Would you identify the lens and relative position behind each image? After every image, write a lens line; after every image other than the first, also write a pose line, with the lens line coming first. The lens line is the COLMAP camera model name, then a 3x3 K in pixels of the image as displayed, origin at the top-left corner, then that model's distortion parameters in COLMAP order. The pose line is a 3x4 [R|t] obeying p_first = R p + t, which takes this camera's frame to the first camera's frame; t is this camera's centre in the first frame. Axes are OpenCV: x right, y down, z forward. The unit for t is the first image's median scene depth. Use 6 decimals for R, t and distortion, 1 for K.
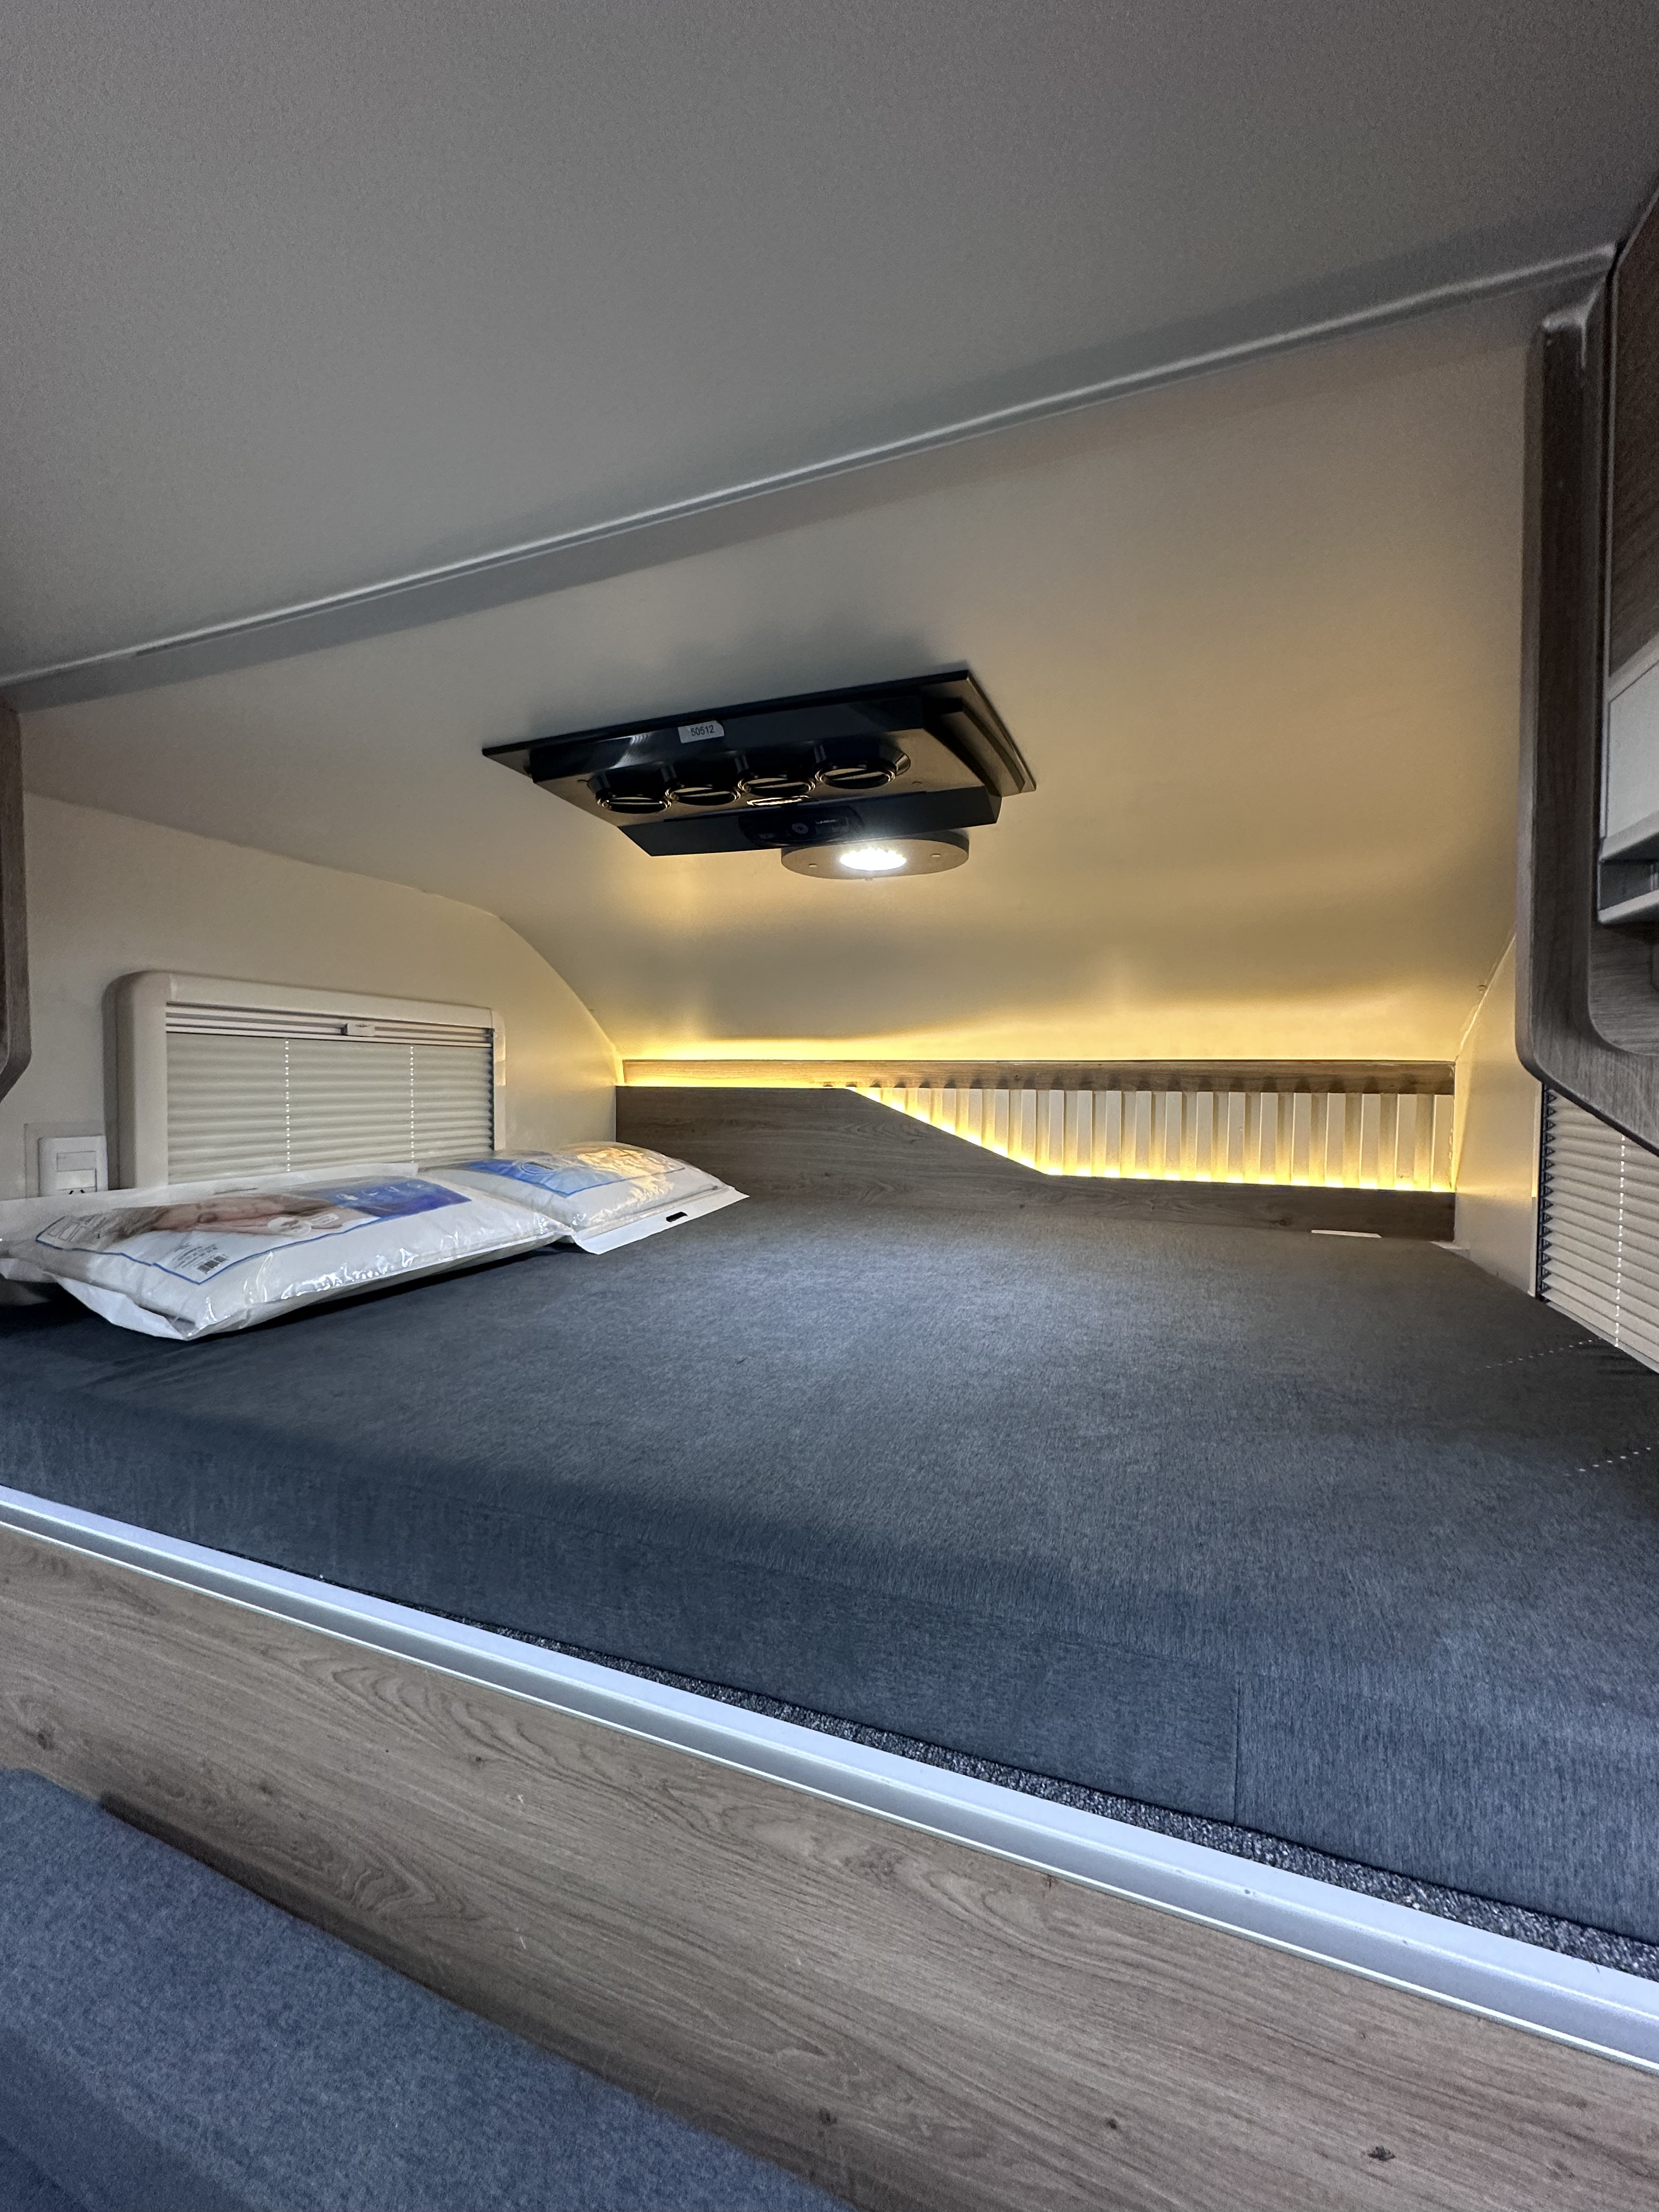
lens RADIAL K [[884.5, 0, 829.5], [0, 884.5, 1106.0], [0, 0, 1]] dist [0.000221, 0.000172]
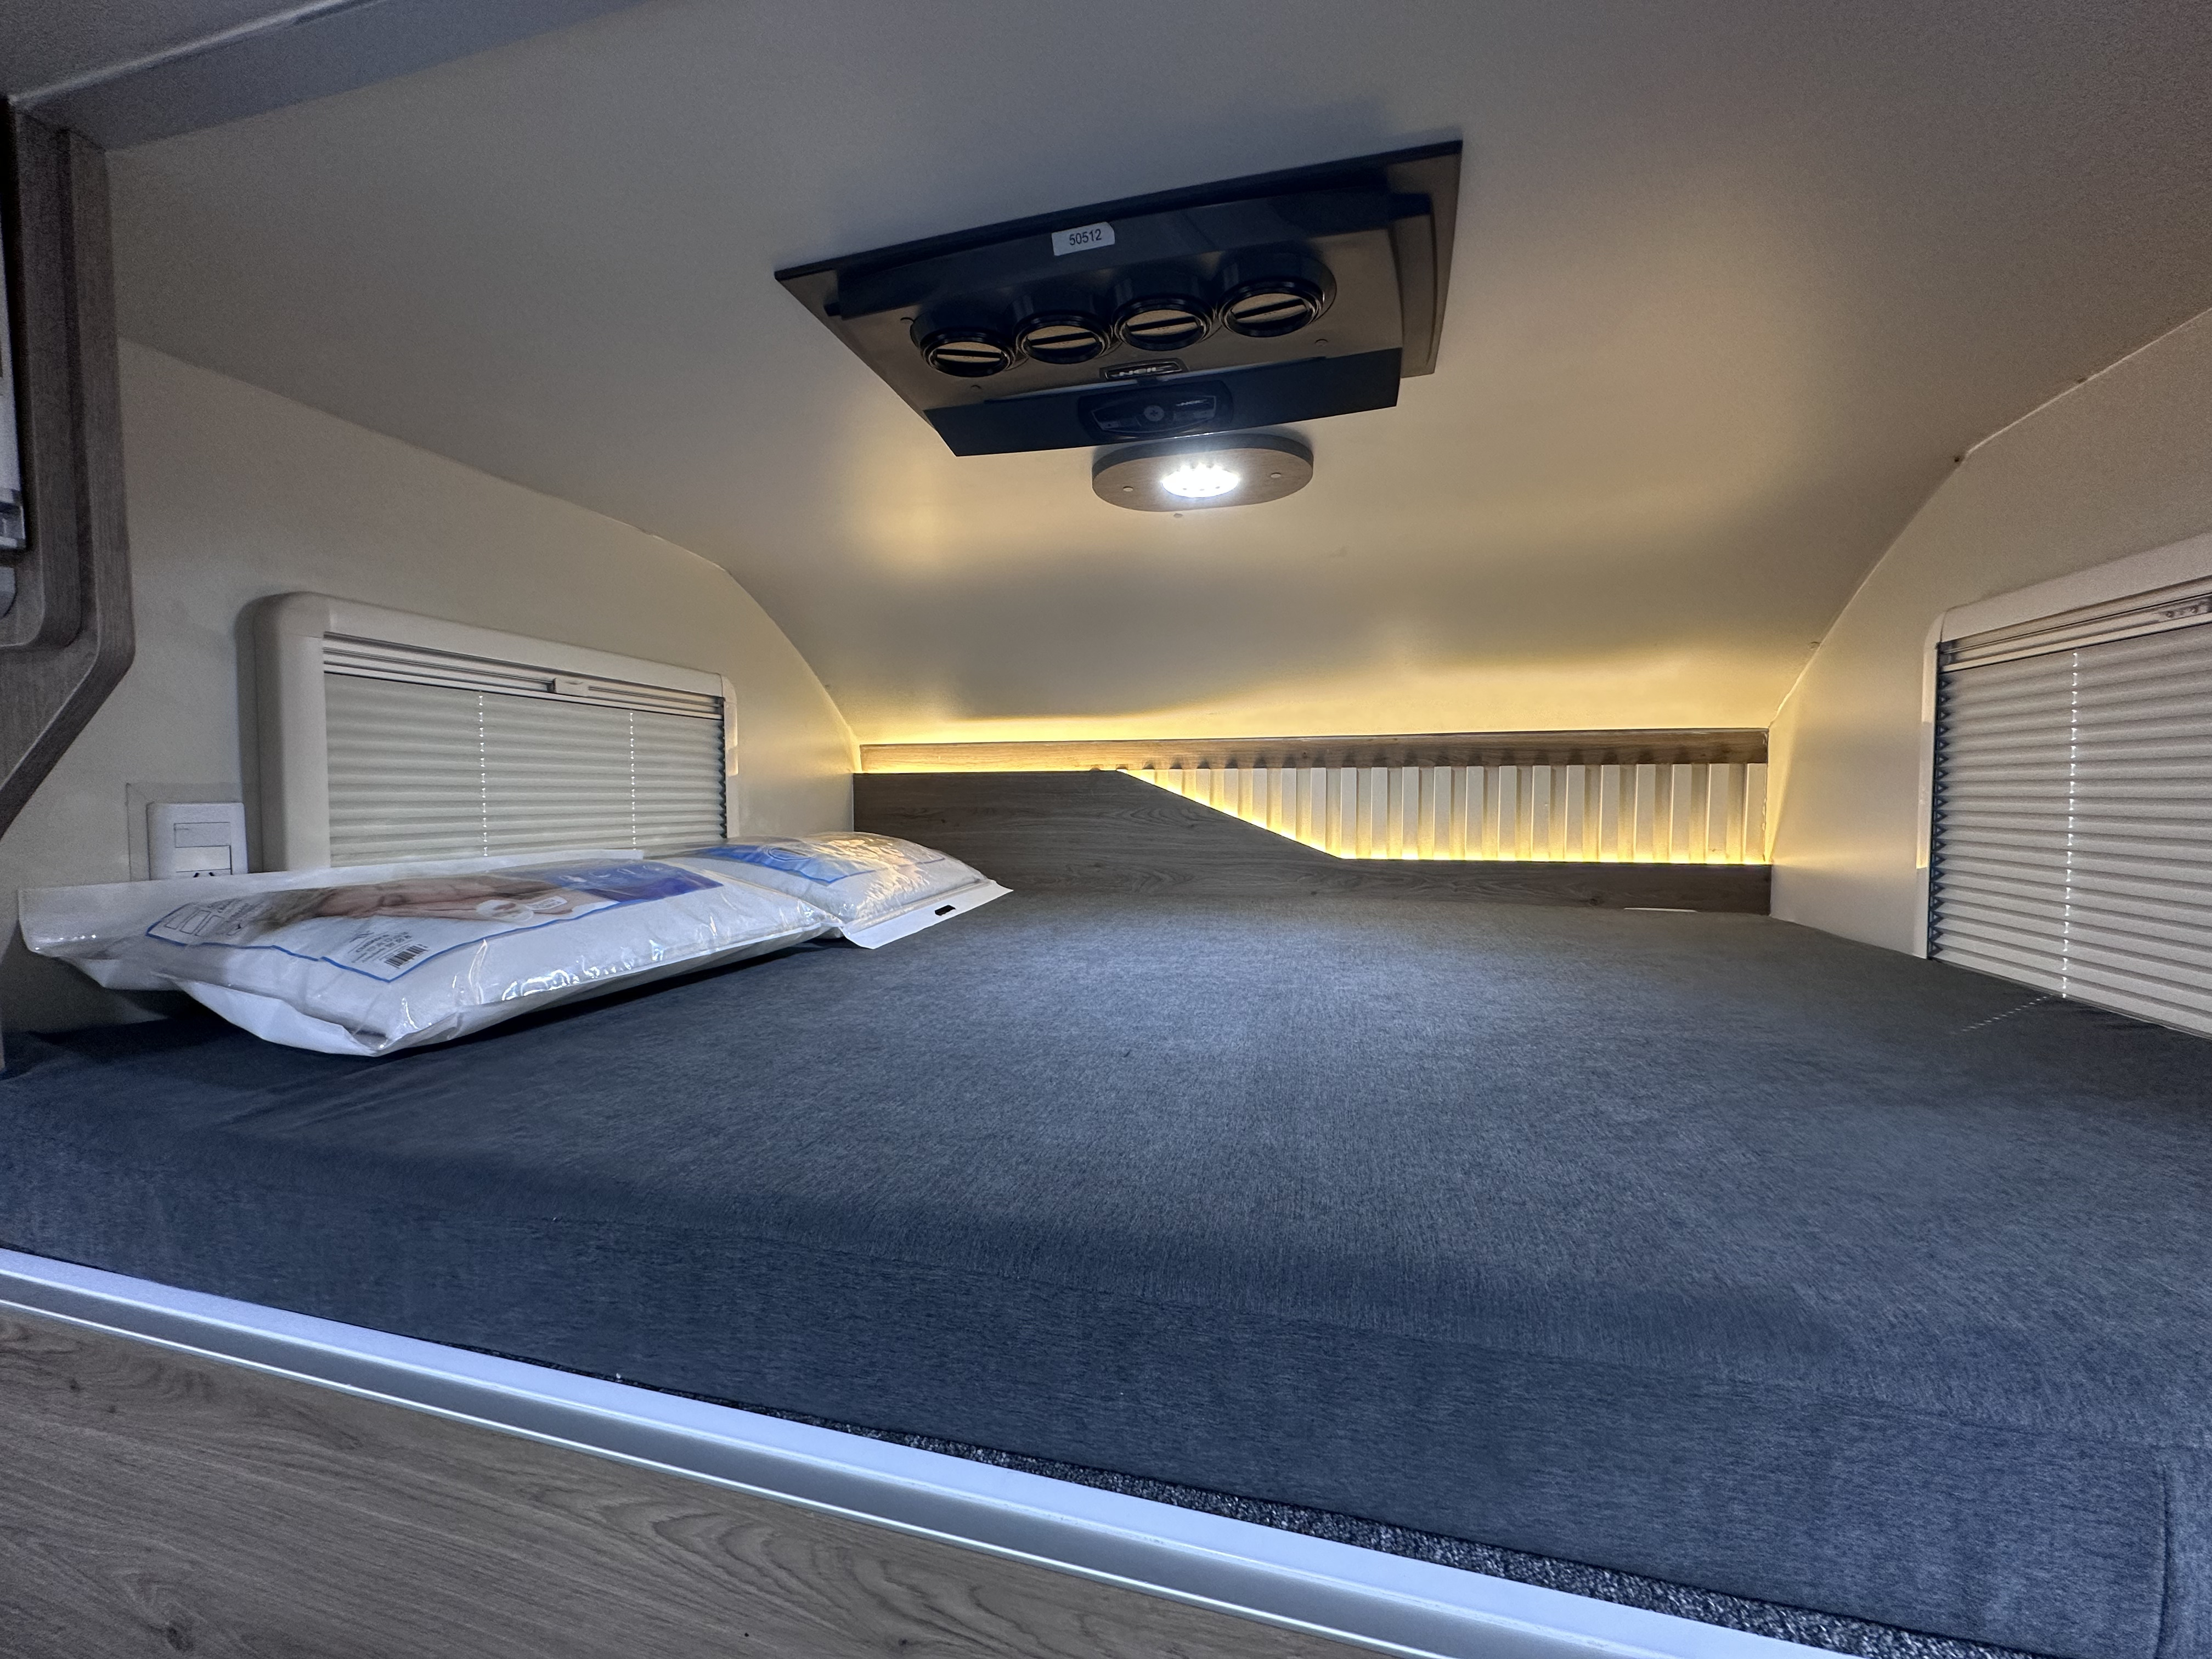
lens RADIAL K [[884.5, 0, 1106.0], [0, 884.5, 829.5], [0, 0, 1]] dist [0.000221, 0.000172]
pose [[0.995011, -0.014276, 0.098737, -0.196064], [0.013686, 0.999884, 0.006645, 0.081499], [-0.098820, -0.005260, 0.995091, 0.212306]]
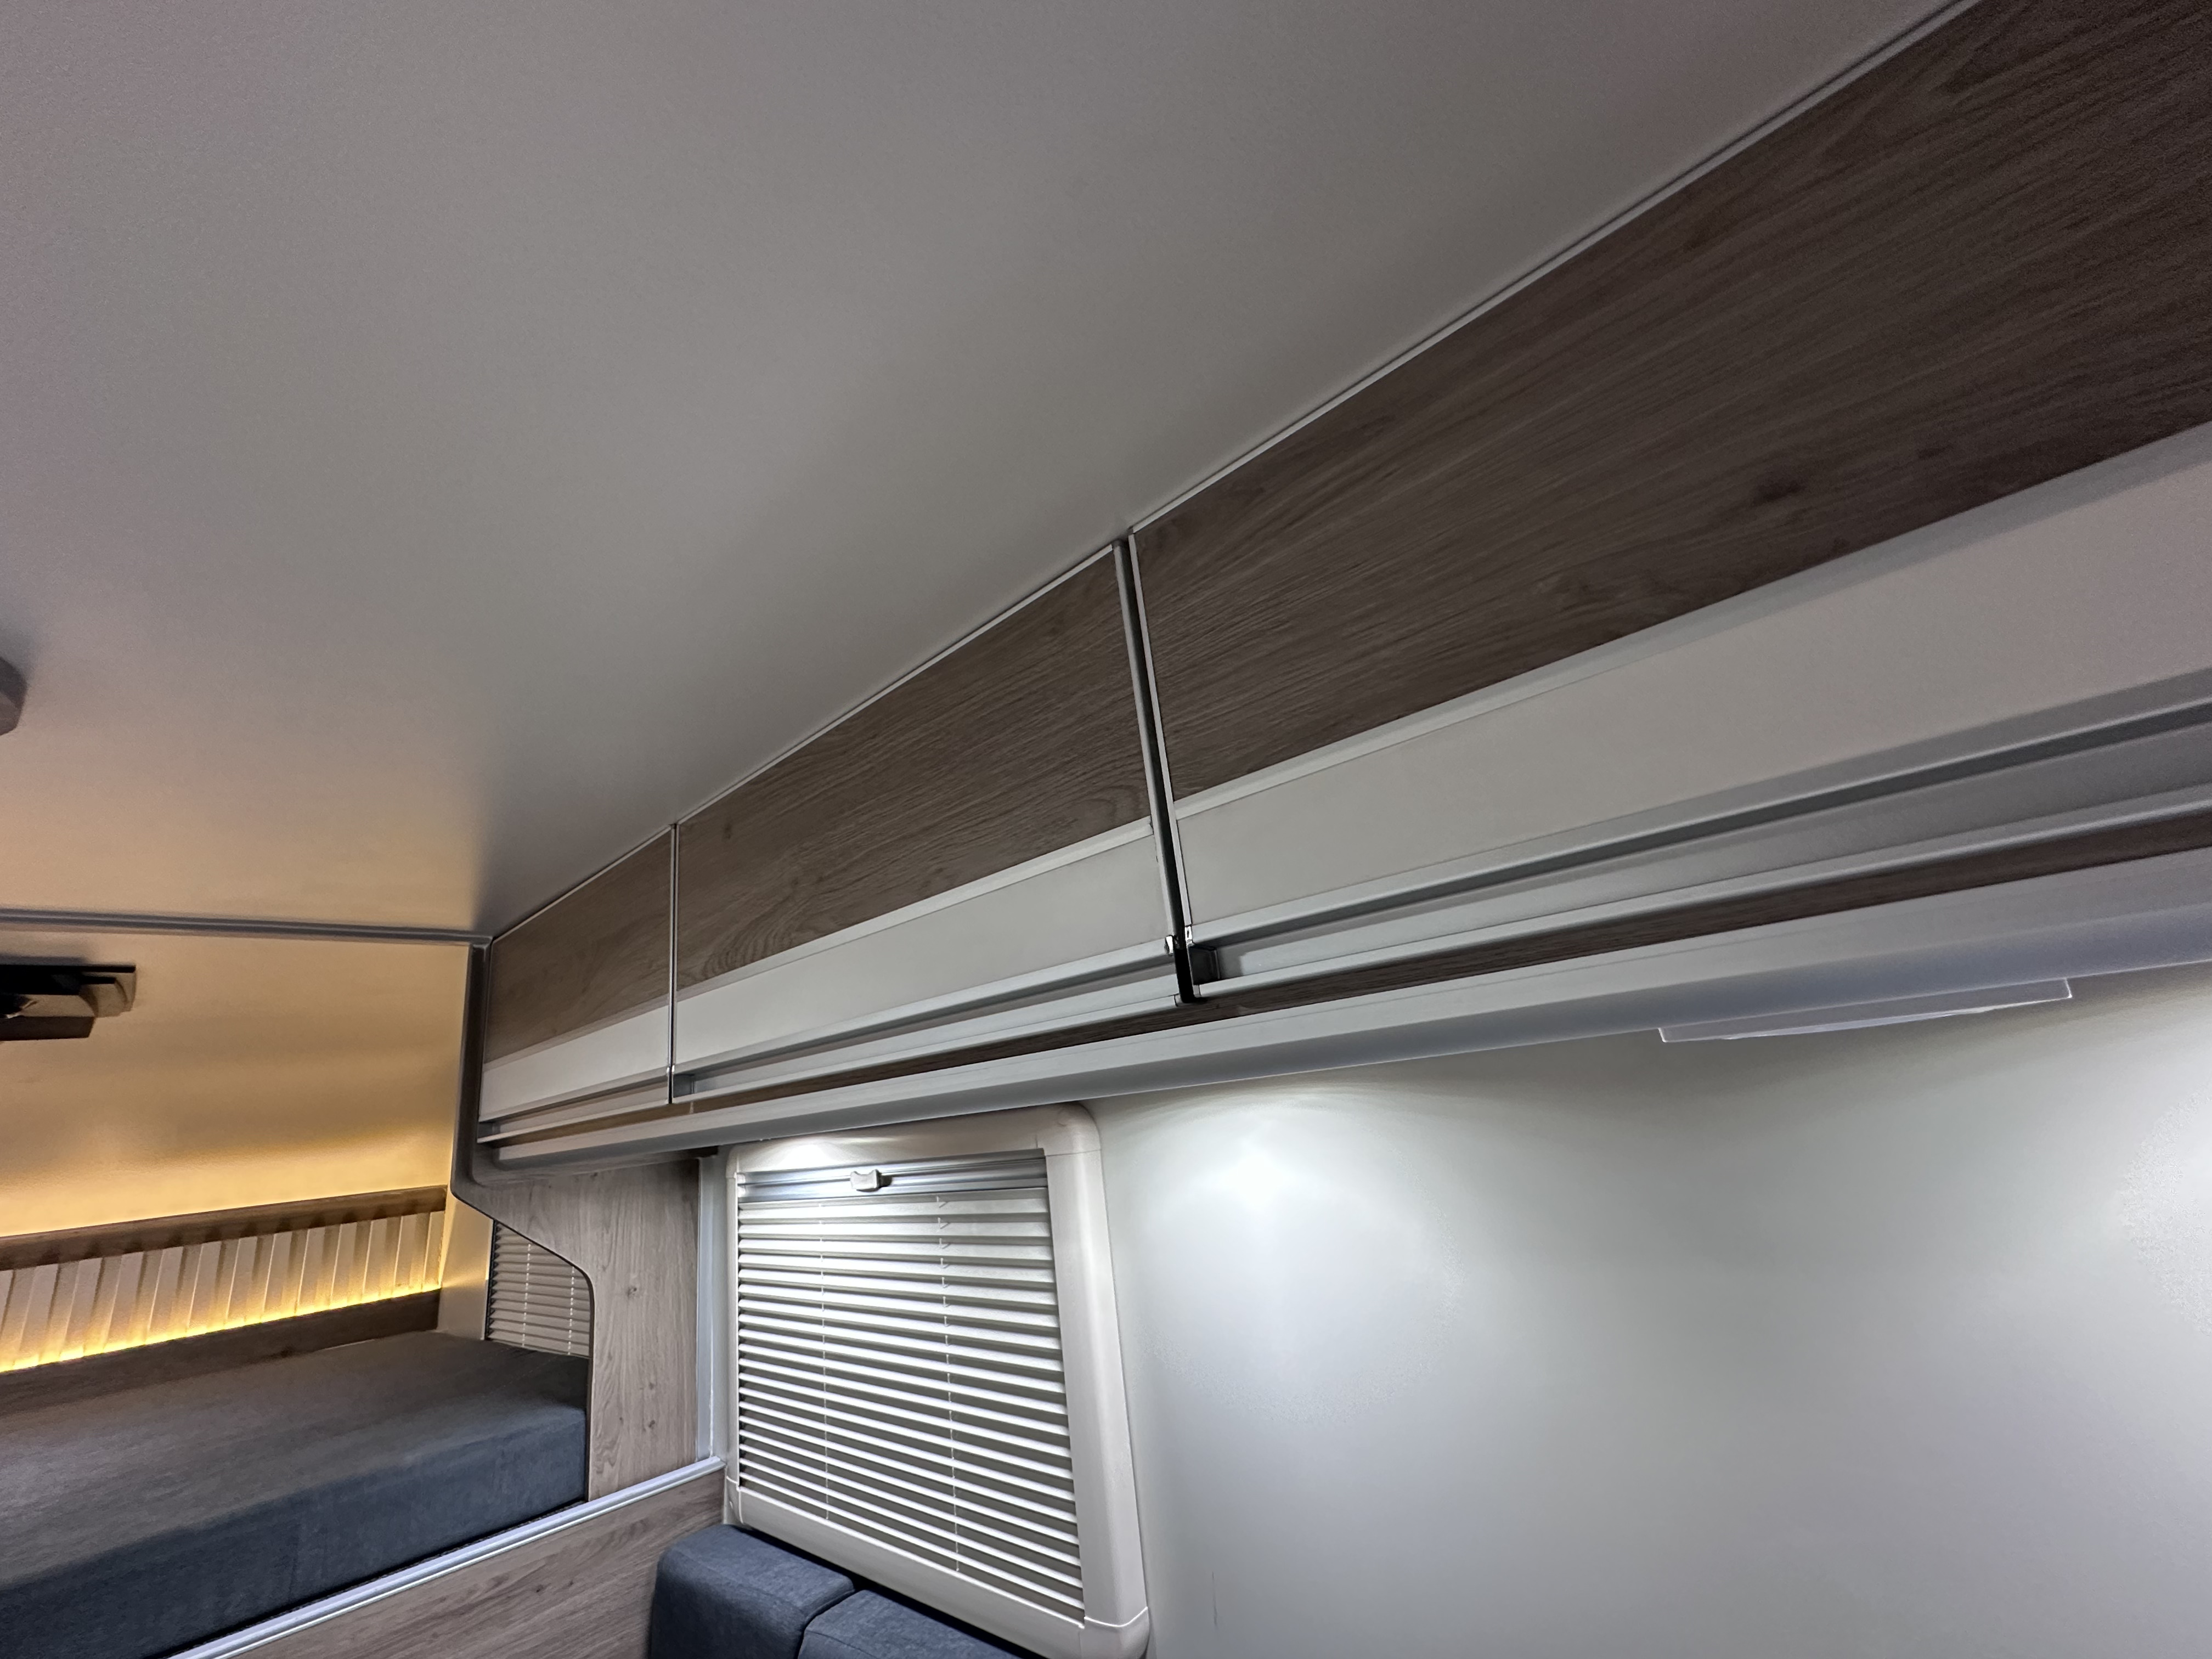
lens RADIAL K [[884.5, 0, 1106.0], [0, 884.5, 829.5], [0, 0, 1]] dist [0.000221, 0.000172]
pose [[0.350421, 0.237565, 0.905963, -0.597415], [0.155785, 0.939038, -0.306495, 0.023965], [-0.923546, 0.248537, 0.292049, -0.924236]]
